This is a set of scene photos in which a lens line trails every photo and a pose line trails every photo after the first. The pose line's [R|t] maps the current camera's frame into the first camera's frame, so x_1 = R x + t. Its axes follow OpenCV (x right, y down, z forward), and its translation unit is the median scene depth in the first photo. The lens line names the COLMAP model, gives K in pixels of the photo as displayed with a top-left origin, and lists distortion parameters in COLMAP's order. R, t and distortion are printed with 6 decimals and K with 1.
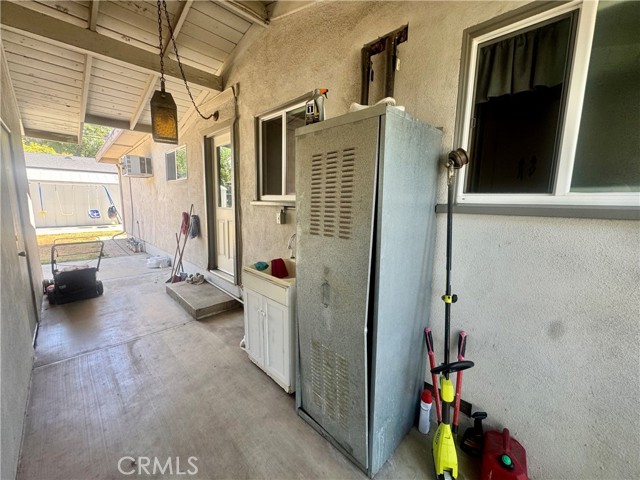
lens RADIAL K [[257.6, 0, 319.1], [0, 257.6, 238.4], [0, 0, 1]] dist [-0.002975, 0.000475]
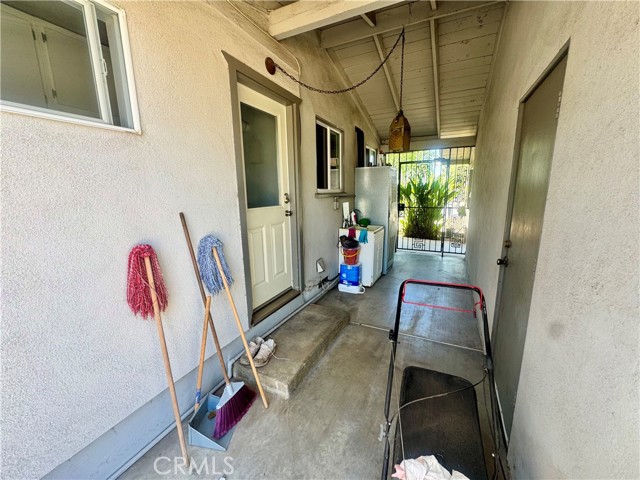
lens RADIAL K [[257.6, 0, 319.9], [0, 257.6, 239.4], [0, 0, 1]] dist [-0.002975, 0.000475]
pose [[-0.316810, -0.201806, 0.926772, -1.437121], [0.142835, 0.955810, 0.256955, -0.269609], [-0.937673, 0.213781, -0.273985, 1.471444]]
